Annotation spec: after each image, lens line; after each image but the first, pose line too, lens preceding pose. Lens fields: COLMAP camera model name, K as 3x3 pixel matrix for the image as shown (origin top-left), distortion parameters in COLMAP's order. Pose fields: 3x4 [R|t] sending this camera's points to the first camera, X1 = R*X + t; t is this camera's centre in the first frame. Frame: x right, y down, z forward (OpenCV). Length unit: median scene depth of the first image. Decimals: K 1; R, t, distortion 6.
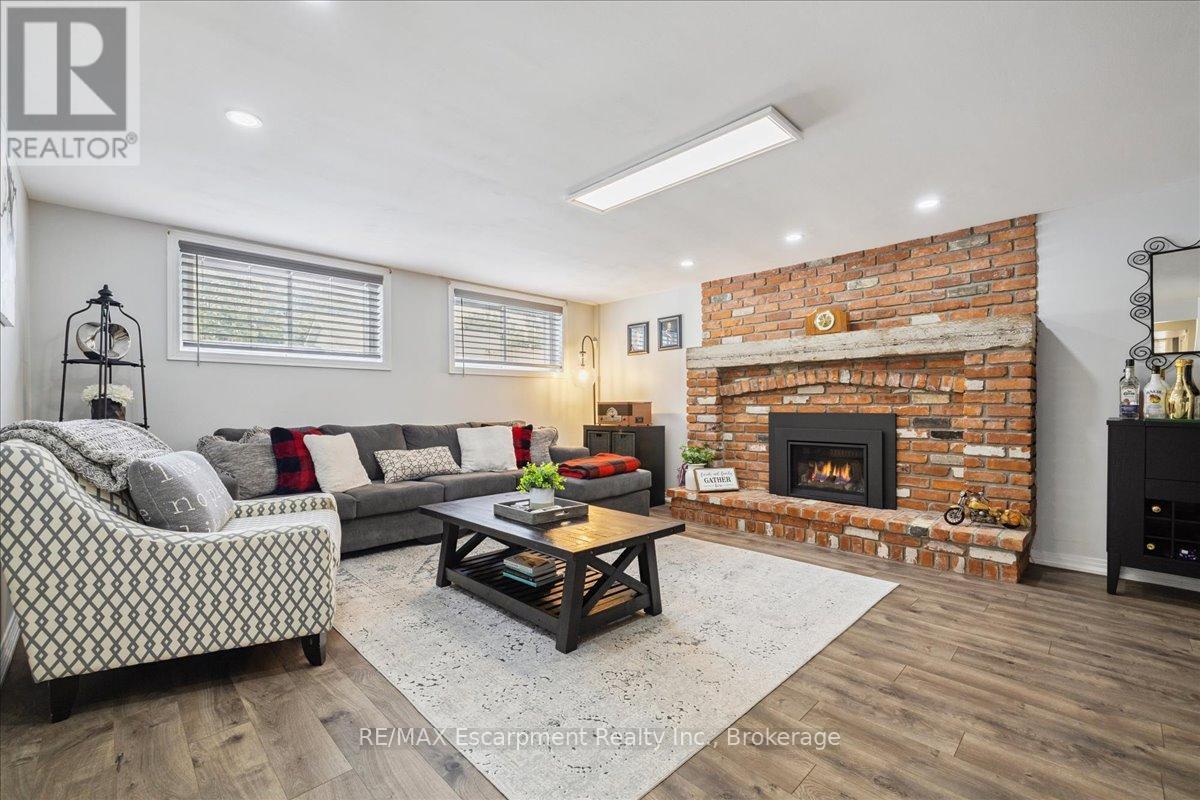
lens RADIAL K [[508.8, 0, 598.1], [0, 508.8, 406.2], [0, 0, 1]] dist [0.000244, -0.000023]
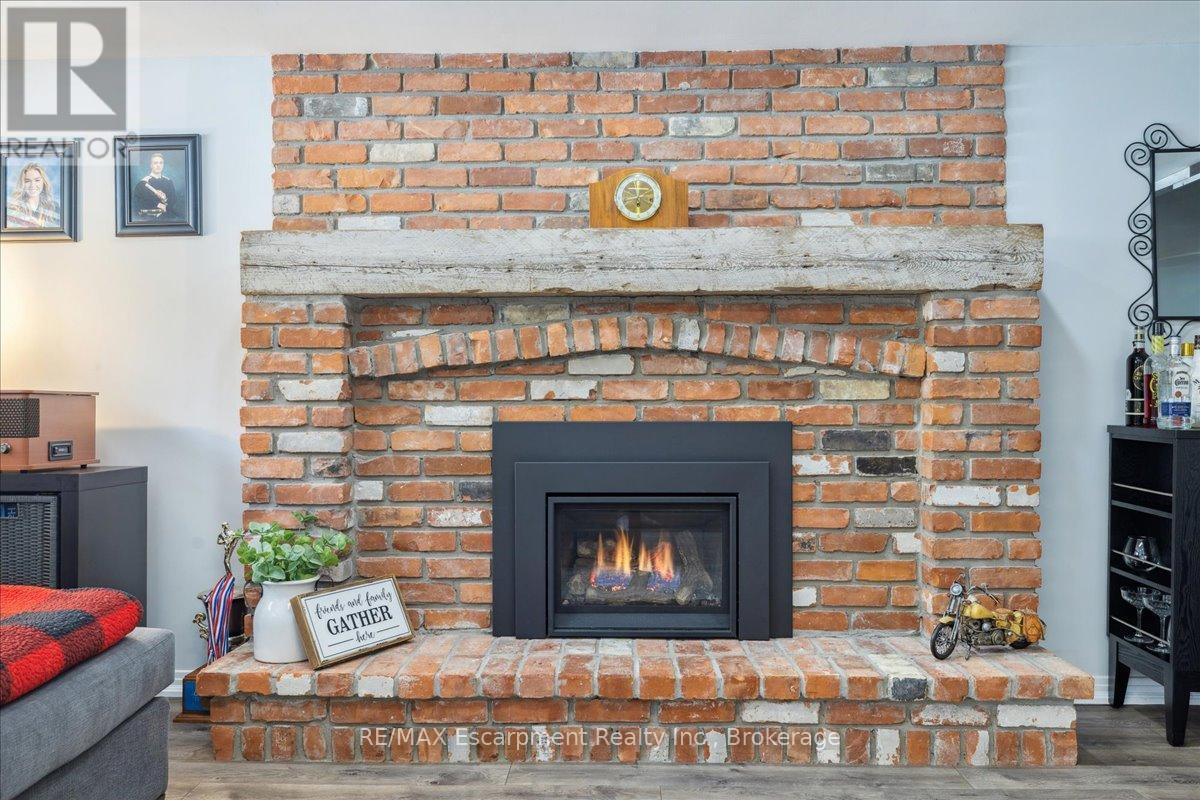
lens RADIAL K [[924.6, 0, 600.0], [0, 924.6, 400.0], [0, 0, 1]] dist [0.000242, -0.001540]
pose [[0.718022, 0.008581, 0.695967, -0.093037], [0.000855, 0.999912, -0.013211, 0.005472], [-0.696019, 0.010081, 0.717952, 0.481084]]
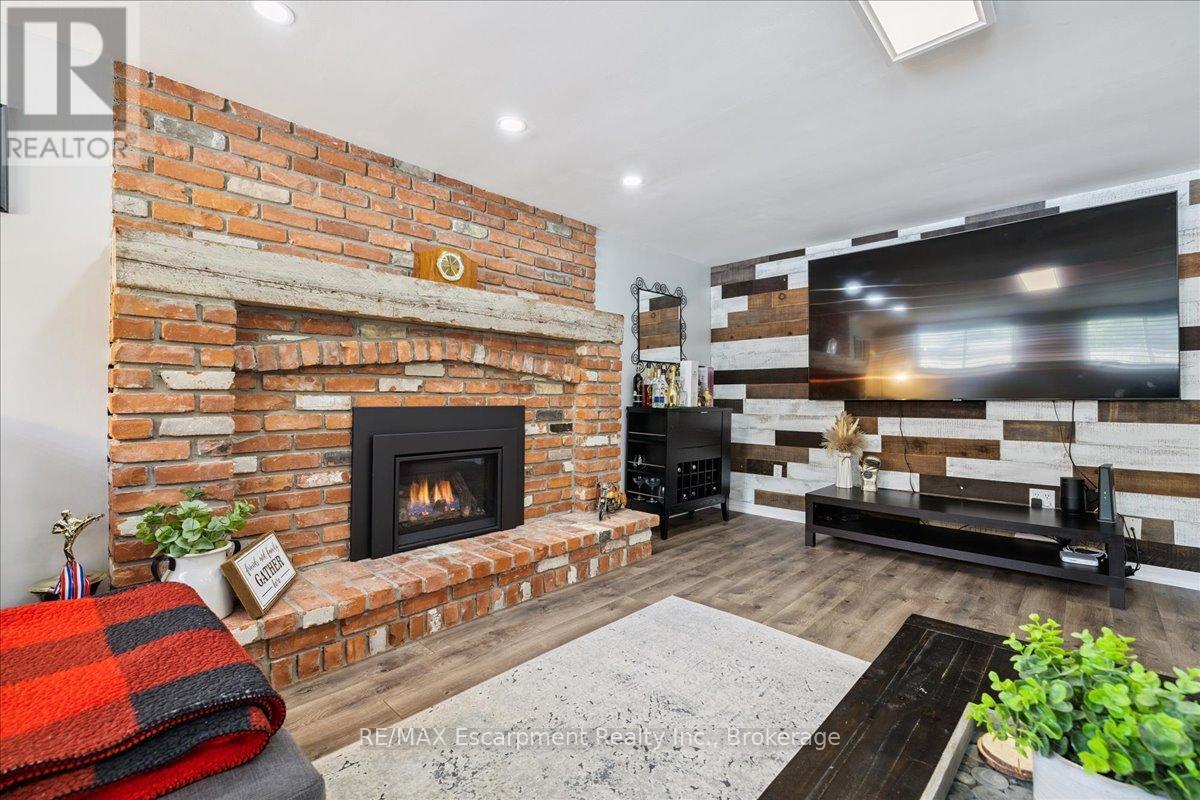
lens RADIAL K [[510.0, 0, 600.8], [0, 510.0, 394.6], [0, 0, 1]] dist [-0.000181, 0.000051]
pose [[-0.029275, 0.011736, 0.999502, -0.213668], [-0.001513, 0.999929, -0.011786, 0.005420], [-0.999570, -0.001857, -0.029255, 0.813868]]
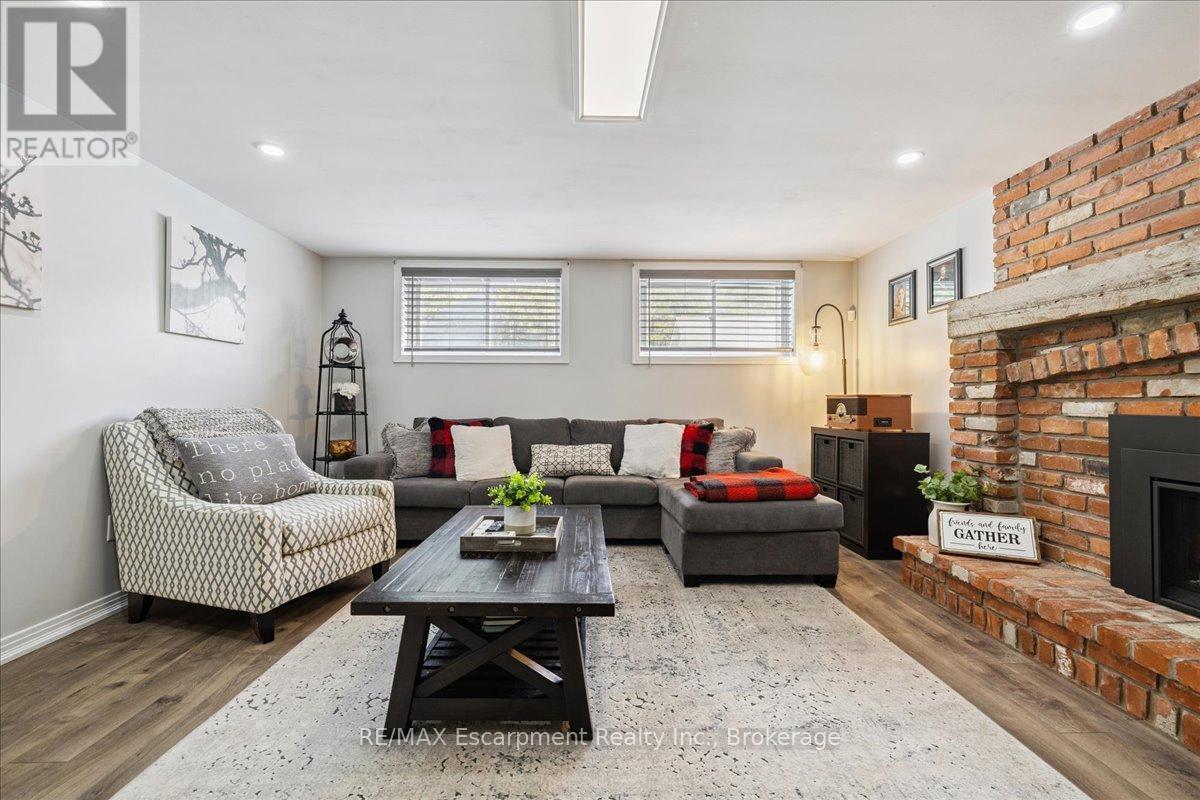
lens RADIAL K [[510.2, 0, 595.3], [0, 510.2, 399.6], [0, 0, 1]] dist [-0.000095, -0.000051]
pose [[0.729693, 0.002146, -0.683772, 0.332666], [-0.005299, 0.999983, -0.002517, 0.002039], [0.683754, 0.005460, 0.729692, 0.343862]]
